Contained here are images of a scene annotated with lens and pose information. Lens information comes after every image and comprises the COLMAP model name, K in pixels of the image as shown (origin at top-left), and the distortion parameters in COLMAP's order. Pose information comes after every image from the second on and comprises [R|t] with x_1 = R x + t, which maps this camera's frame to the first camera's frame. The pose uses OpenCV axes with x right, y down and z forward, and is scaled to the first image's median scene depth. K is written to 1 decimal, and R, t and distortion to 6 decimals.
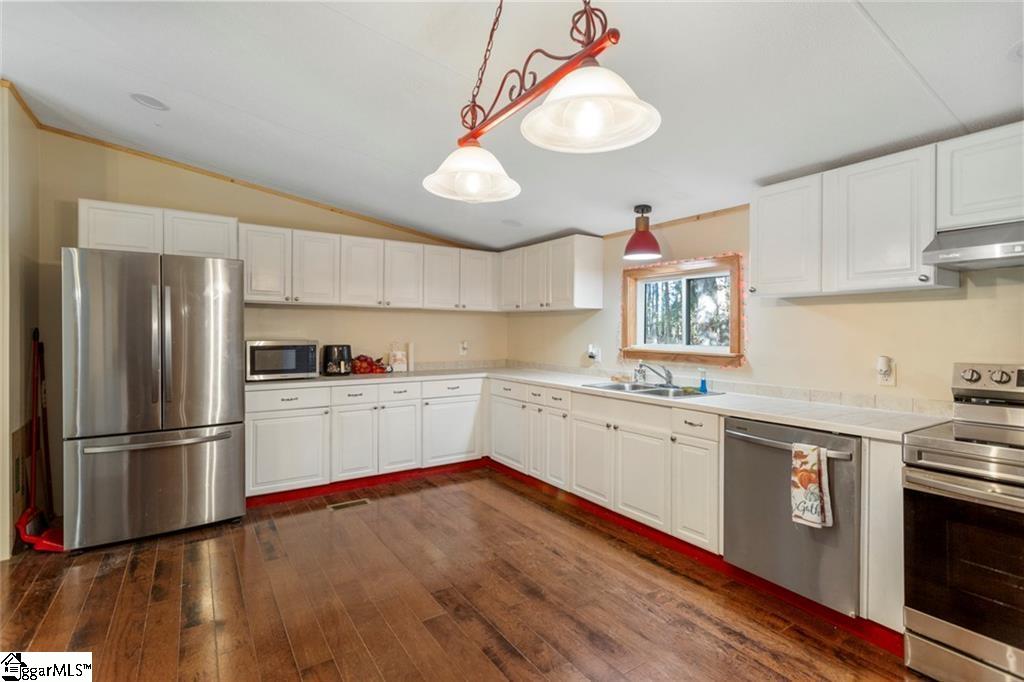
lens RADIAL K [[471.8, 0, 502.4], [0, 471.8, 334.9], [0, 0, 1]] dist [0.012885, 0.000448]
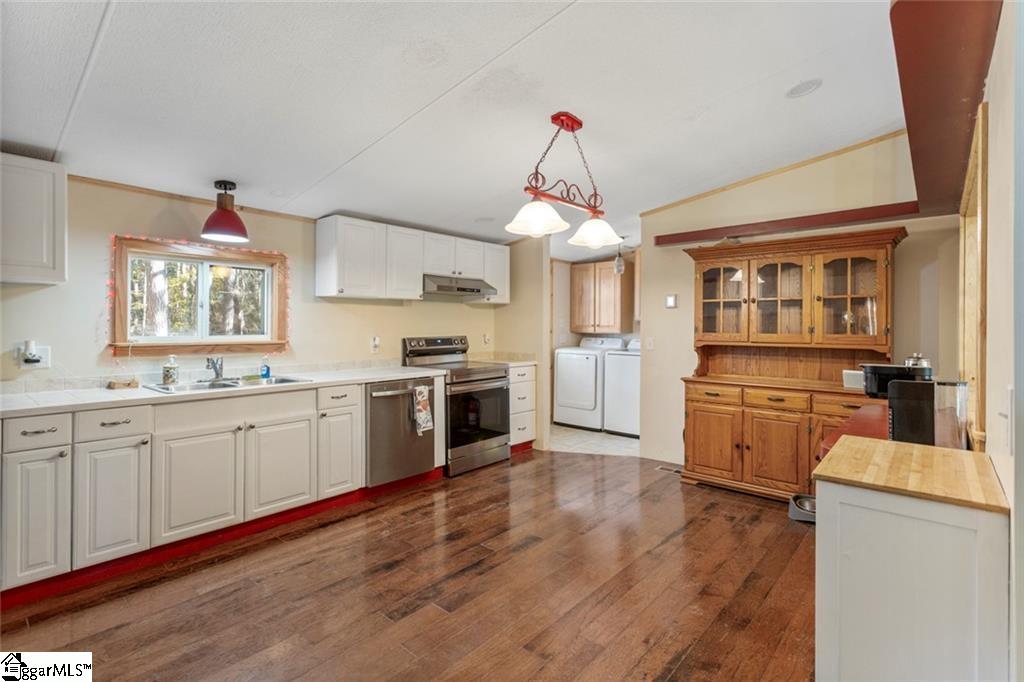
lens RADIAL K [[471.8, 0, 519.3], [0, 471.8, 326.1], [0, 0, 1]] dist [0.012885, 0.000448]
pose [[-0.255547, -0.005937, 0.966778, -0.783859], [0.000021, 0.999981, 0.006147, -0.002558], [-0.966797, 0.001591, -0.255542, 0.748288]]
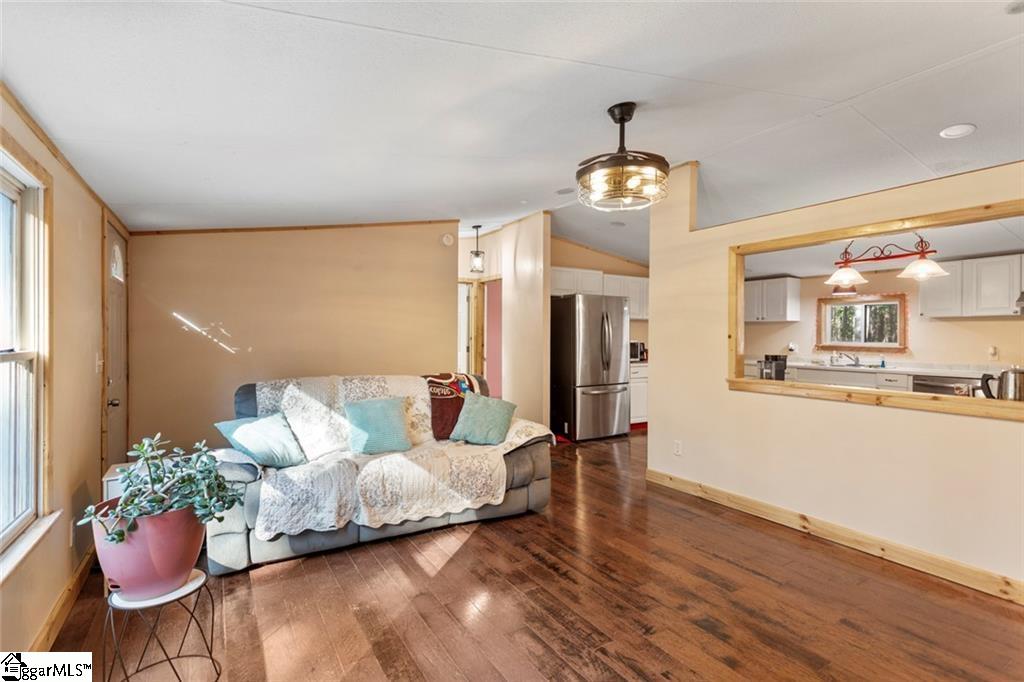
lens RADIAL K [[471.8, 0, 520.7], [0, 471.8, 338.3], [0, 0, 1]] dist [0.012885, 0.000448]
pose [[0.999510, -0.000829, -0.031305, -0.960185], [0.000891, 0.999998, 0.001951, 0.002076], [0.031303, -0.001978, 0.999508, -0.929754]]
